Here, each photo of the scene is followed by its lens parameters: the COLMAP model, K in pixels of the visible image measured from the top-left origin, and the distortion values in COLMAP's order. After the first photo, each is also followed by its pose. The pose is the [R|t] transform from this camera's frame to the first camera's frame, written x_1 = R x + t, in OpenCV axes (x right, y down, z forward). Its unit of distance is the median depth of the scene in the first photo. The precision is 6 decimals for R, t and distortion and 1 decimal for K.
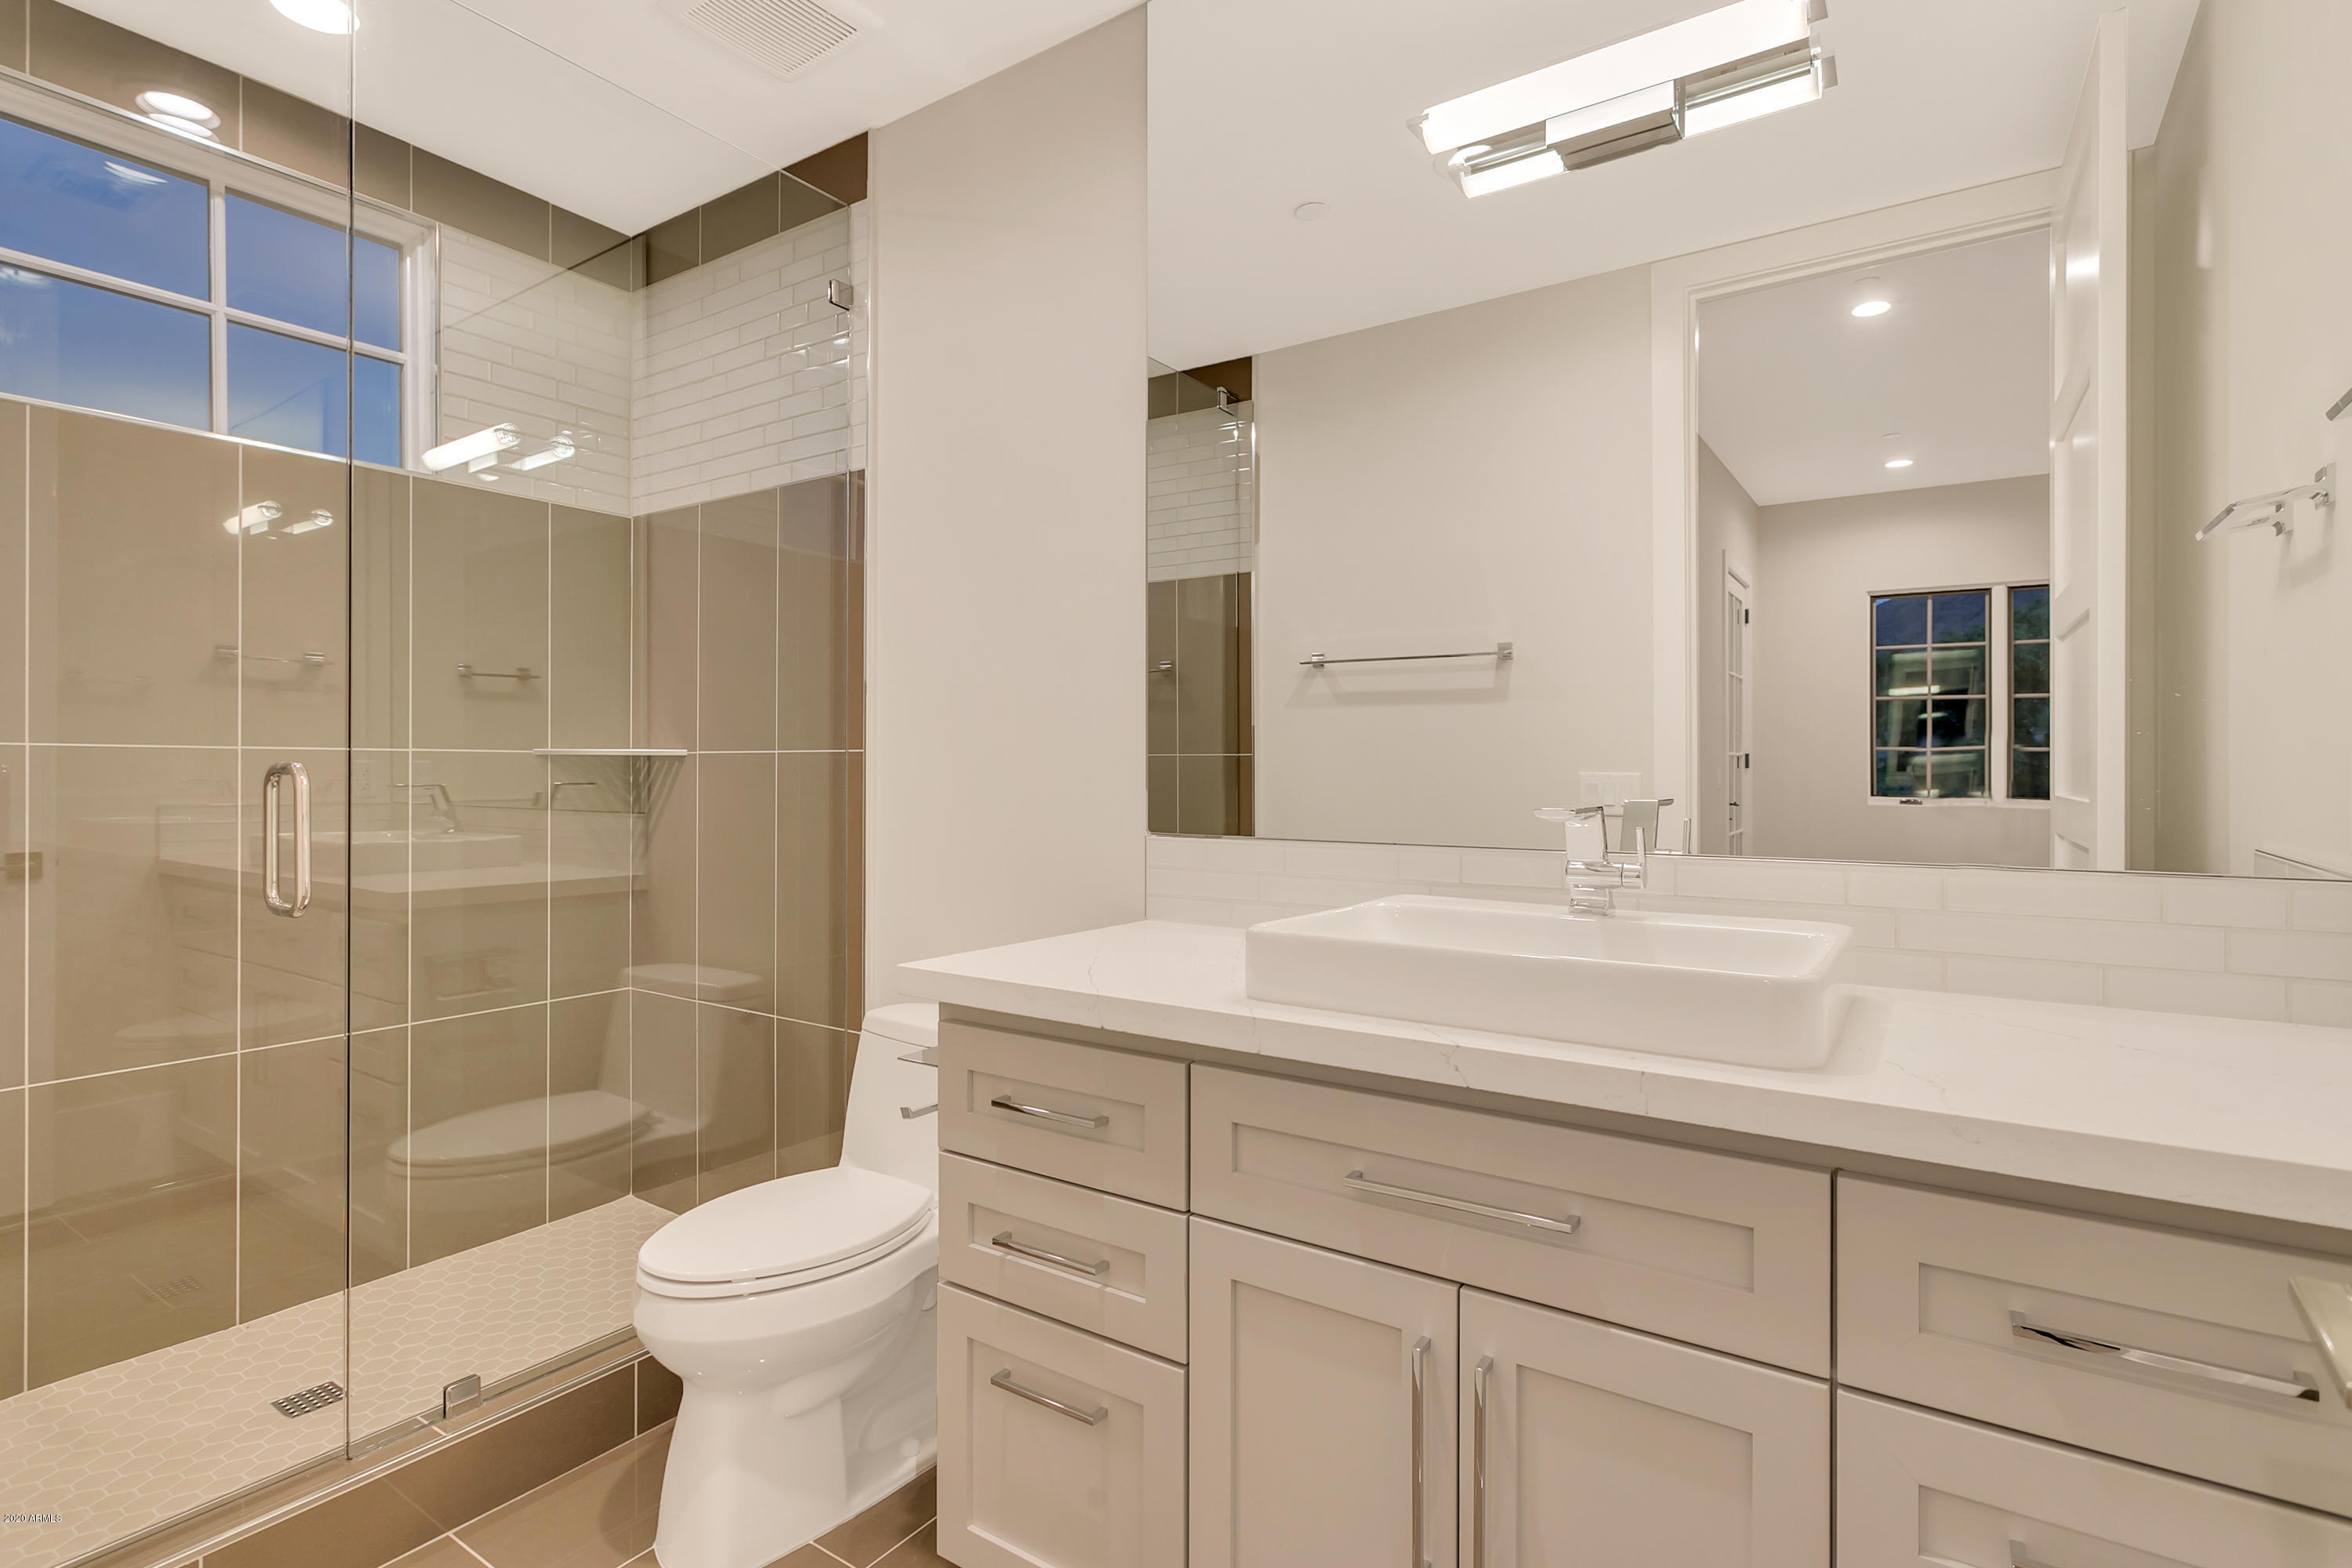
lens RADIAL K [[1254.2, 0, 1170.3], [0, 1254.2, 708.1], [0, 0, 1]] dist [-0.075034, 0.079524]
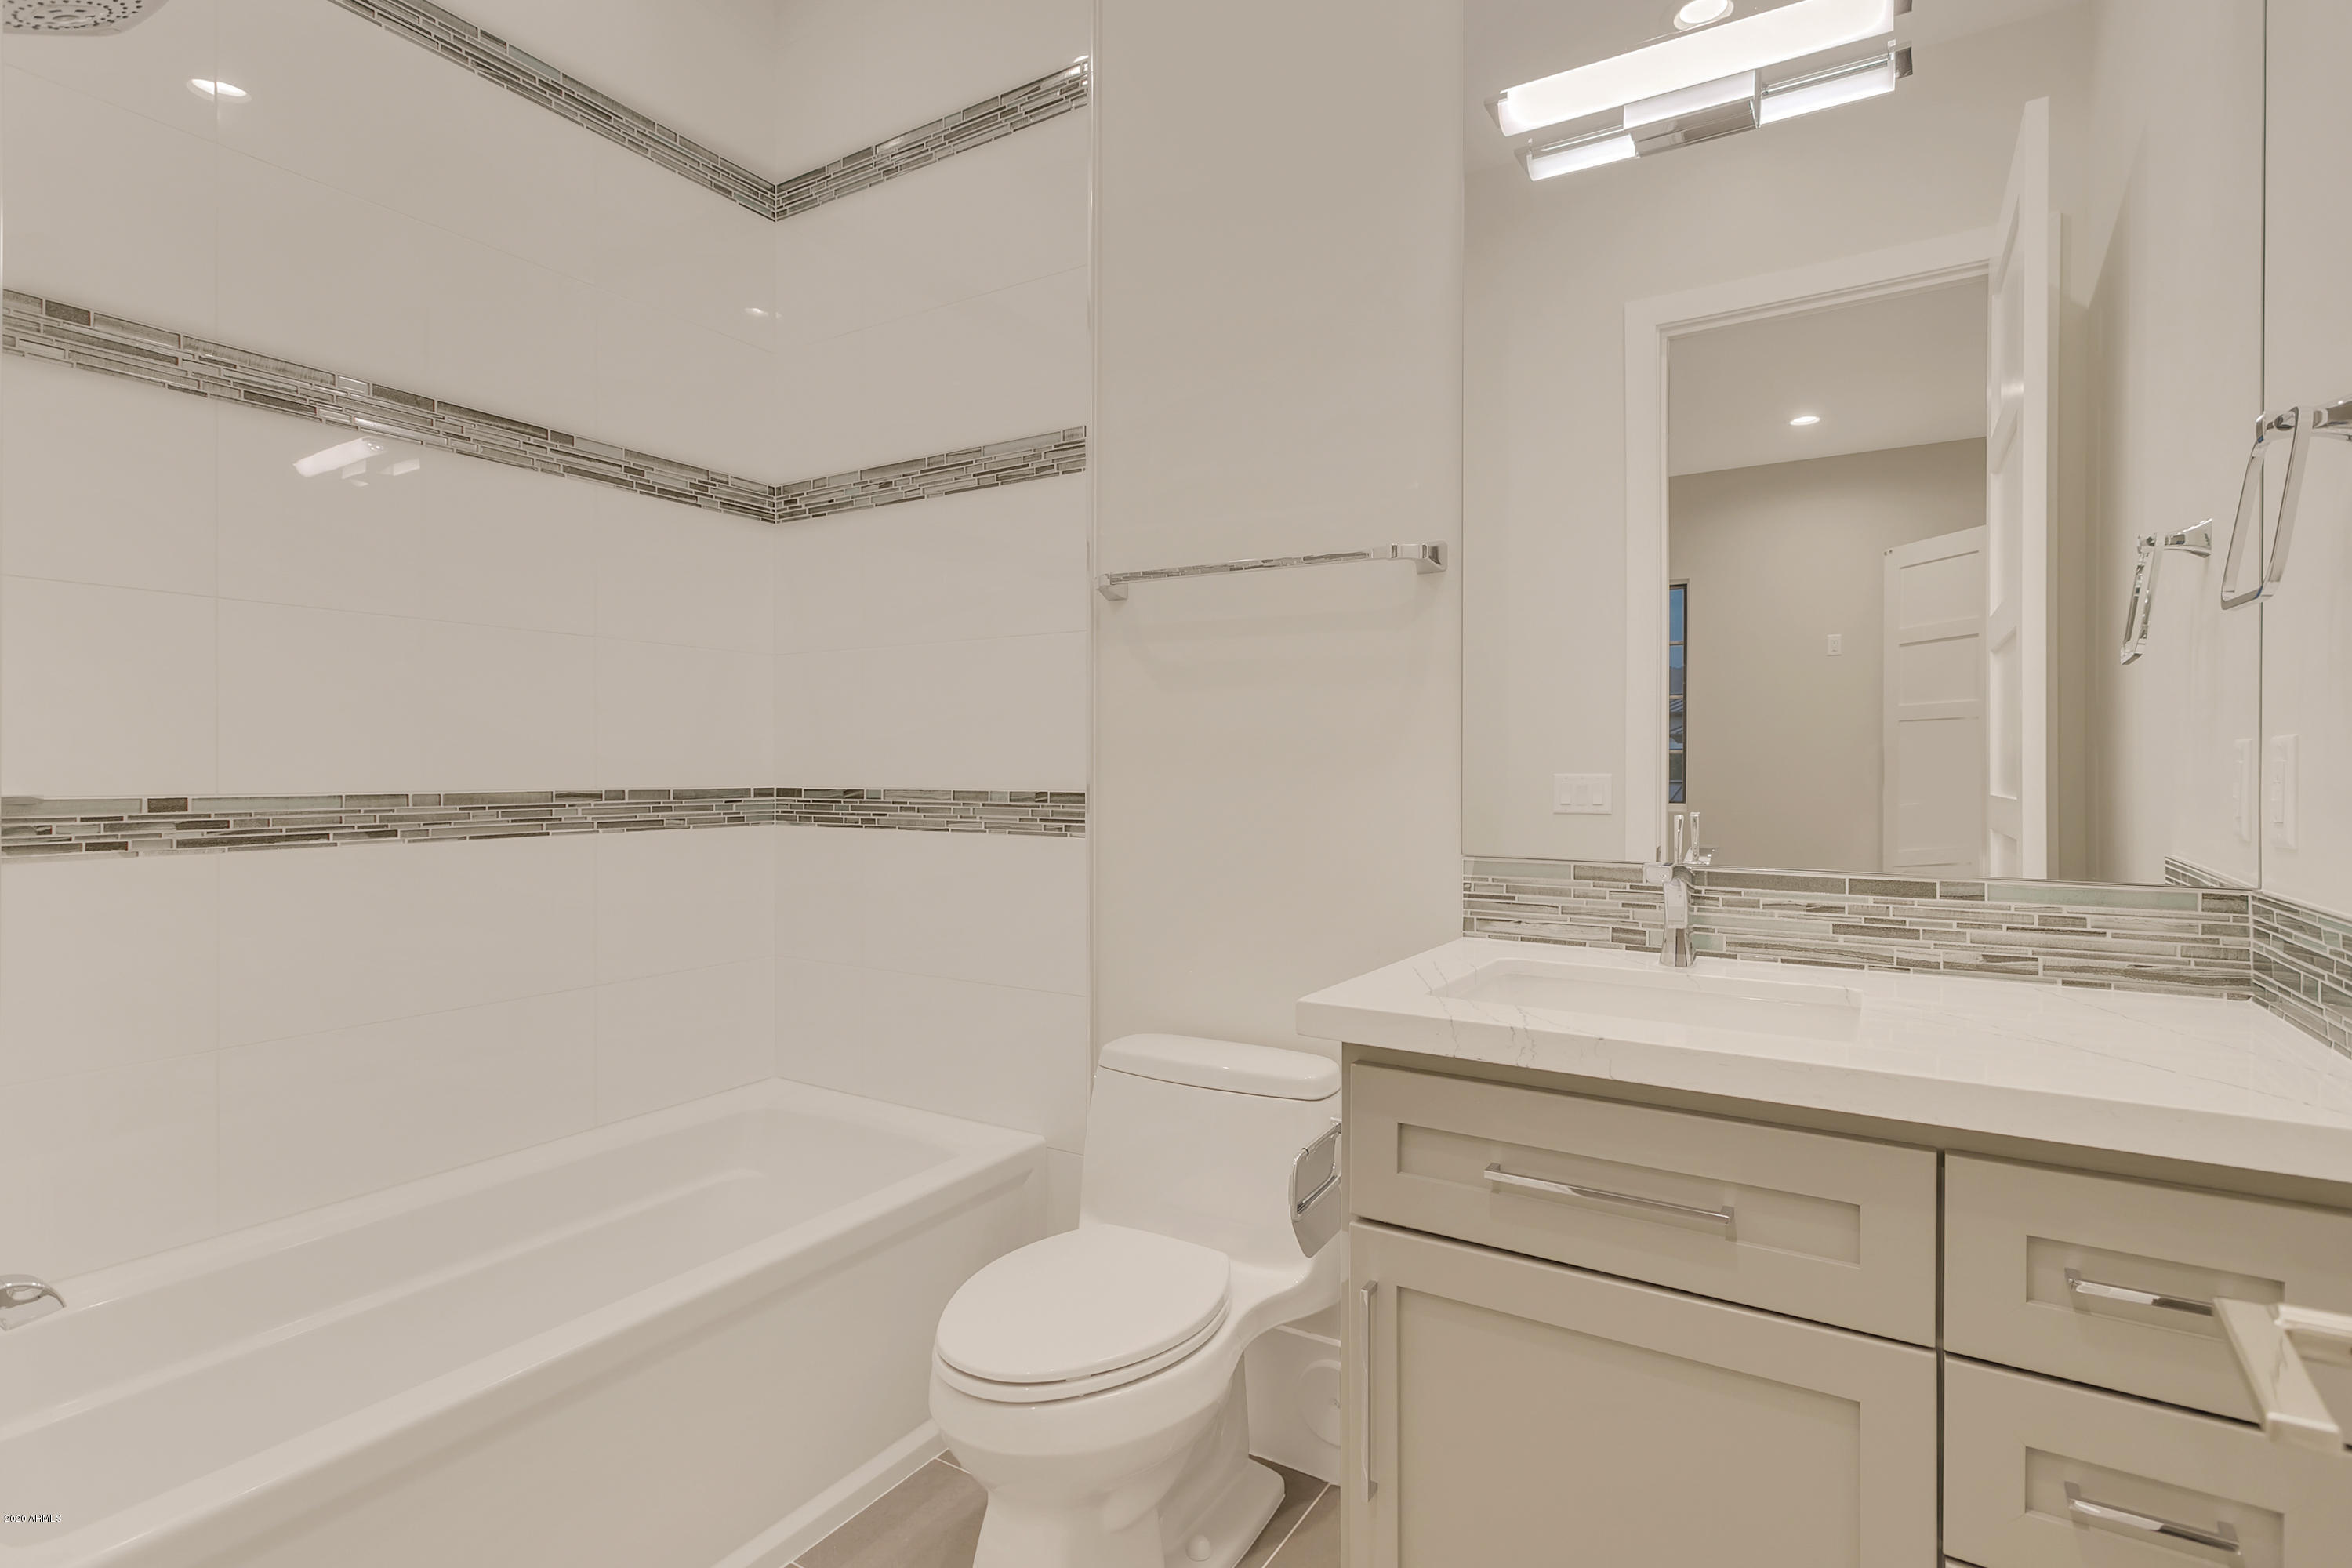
lens RADIAL K [[1133.9, 0, 1180.2], [0, 1133.9, 768.9], [0, 0, 1]] dist [0.002650, 0.000767]
pose [[0.995888, -0.003973, 0.090508, -0.179147], [-0.001074, 0.998450, 0.055644, 0.006039], [-0.090589, -0.055513, 0.994340, 0.133906]]
